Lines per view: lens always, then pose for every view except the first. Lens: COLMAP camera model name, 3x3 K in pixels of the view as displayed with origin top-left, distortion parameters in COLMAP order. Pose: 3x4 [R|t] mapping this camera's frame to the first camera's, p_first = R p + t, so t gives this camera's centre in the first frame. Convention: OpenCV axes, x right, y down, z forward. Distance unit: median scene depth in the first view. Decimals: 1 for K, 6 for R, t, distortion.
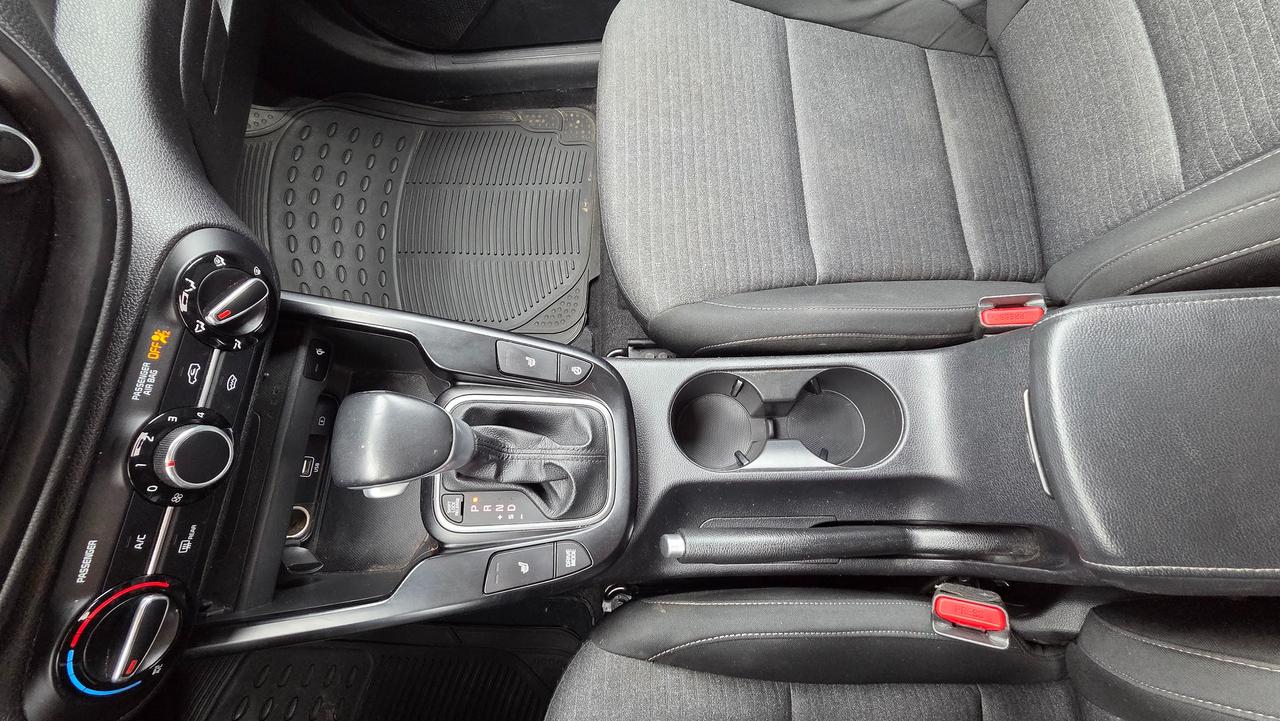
lens RADIAL K [[525.6, 0, 640.5], [0, 525.6, 358.8], [0, 0, 1]] dist [0.007219, -0.000476]
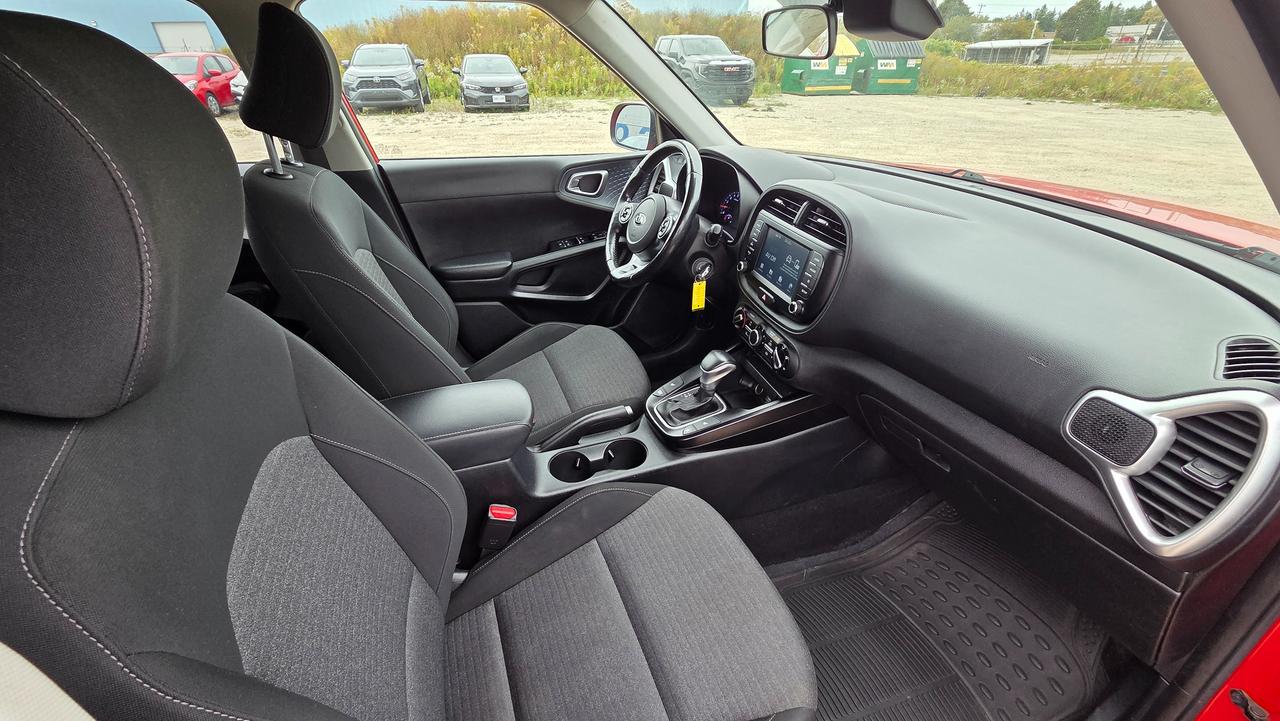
lens RADIAL K [[525.6, 0, 633.8], [0, 525.6, 358.3], [0, 0, 1]] dist [0.007219, -0.000476]
pose [[-0.939009, 0.224926, -0.260135, 0.618694], [-0.311393, -0.235126, 0.920733, -1.899019], [0.145933, 0.945581, 0.290826, -0.054416]]
